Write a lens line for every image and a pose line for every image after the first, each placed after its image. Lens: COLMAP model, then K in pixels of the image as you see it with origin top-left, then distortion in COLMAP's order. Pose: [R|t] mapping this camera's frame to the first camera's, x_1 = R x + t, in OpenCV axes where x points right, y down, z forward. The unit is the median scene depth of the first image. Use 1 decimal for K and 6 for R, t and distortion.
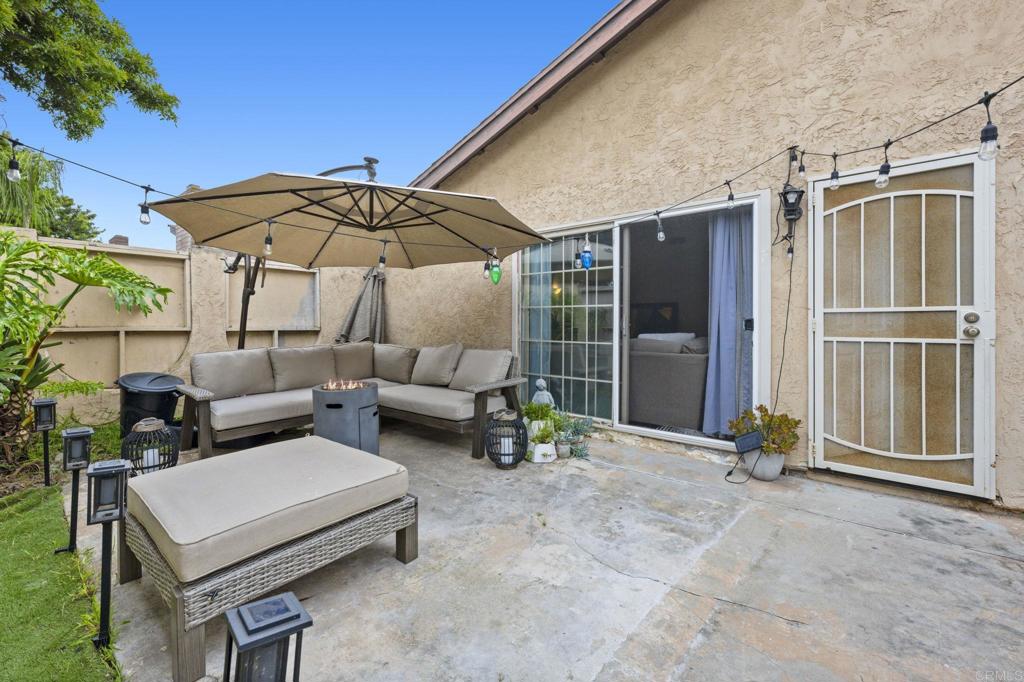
lens RADIAL K [[468.2, 0, 491.4], [0, 468.2, 325.3], [0, 0, 1]] dist [0.000946, 0.000349]
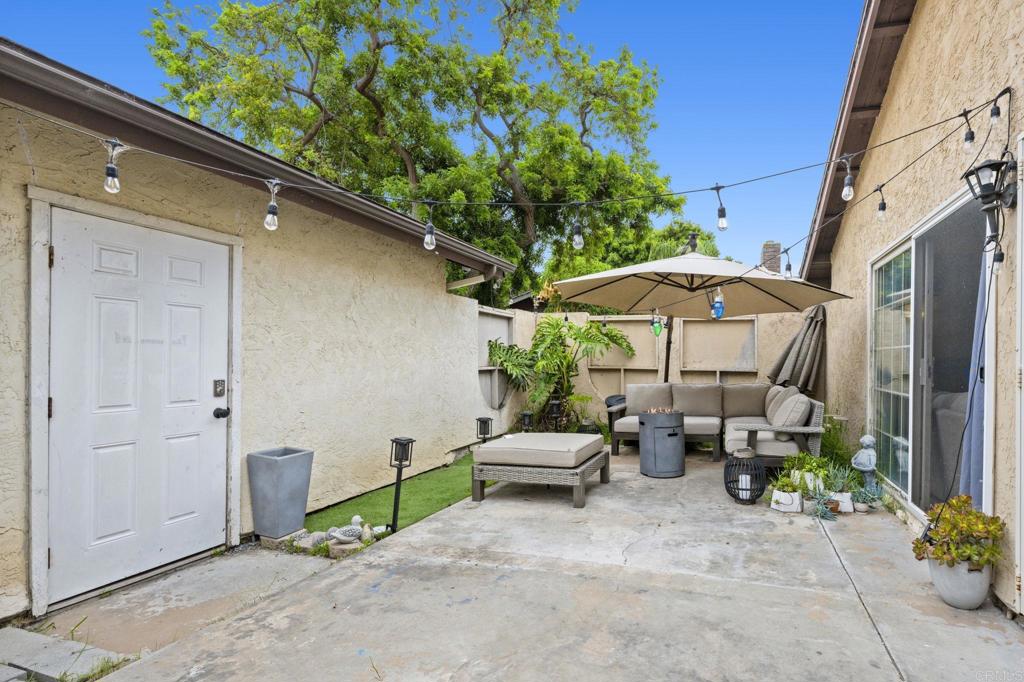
lens RADIAL K [[468.2, 0, 493.0], [0, 468.2, 361.6], [0, 0, 1]] dist [0.000946, 0.000349]
pose [[0.292374, 0.002056, -0.956302, 1.167632], [-0.012081, 0.999926, -0.001544, -0.009222], [0.956228, 0.012005, 0.292377, 0.191791]]
